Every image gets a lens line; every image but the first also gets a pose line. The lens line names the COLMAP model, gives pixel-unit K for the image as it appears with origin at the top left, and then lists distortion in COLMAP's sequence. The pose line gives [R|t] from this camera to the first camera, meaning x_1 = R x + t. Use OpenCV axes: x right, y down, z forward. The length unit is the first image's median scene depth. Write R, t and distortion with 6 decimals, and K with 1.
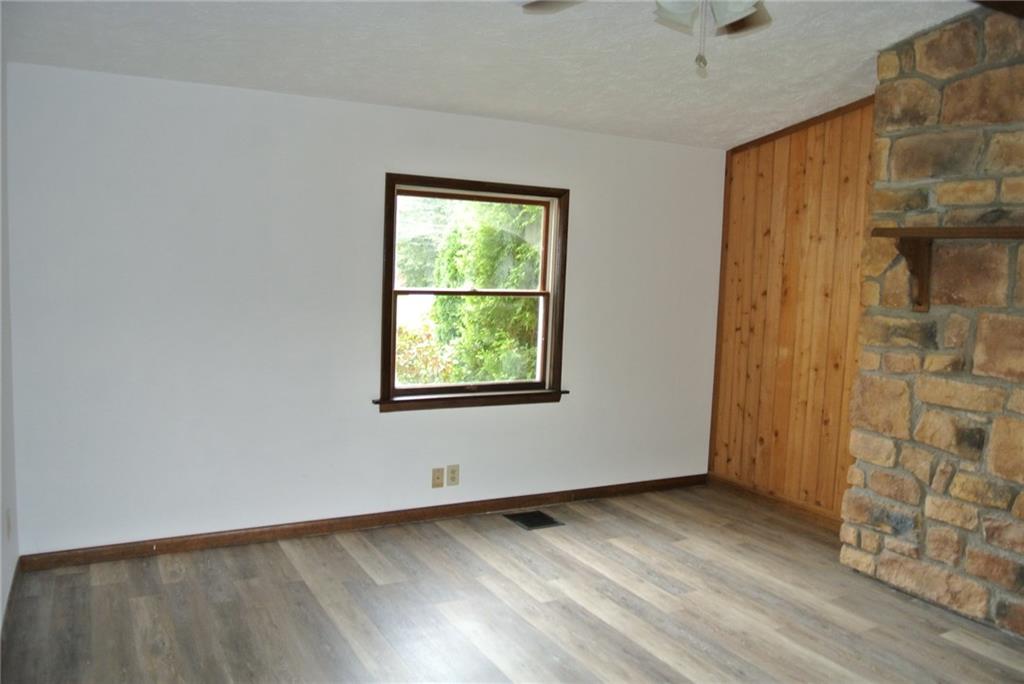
lens RADIAL K [[816.7, 0, 507.4], [0, 816.7, 344.9], [0, 0, 1]] dist [-0.078226, 0.025637]
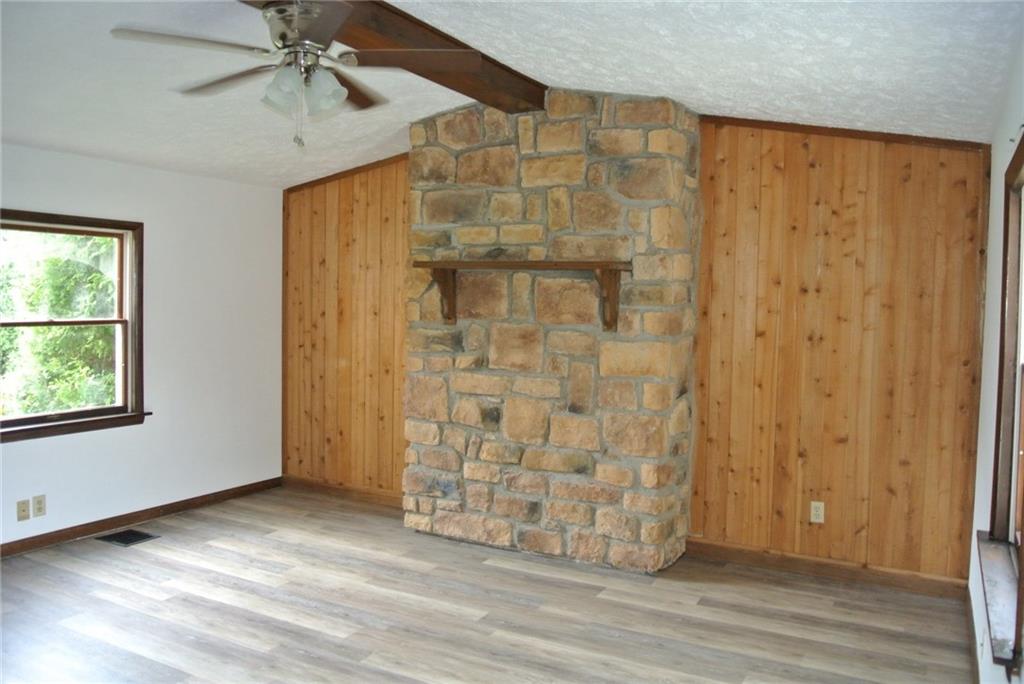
lens RADIAL K [[816.7, 0, 507.9], [0, 816.7, 343.2], [0, 0, 1]] dist [-0.078226, 0.025637]
pose [[0.843789, -0.049486, 0.534388, -0.112109], [0.063646, 0.997940, -0.008084, 0.006340], [-0.532887, 0.040833, 0.845201, -0.167098]]
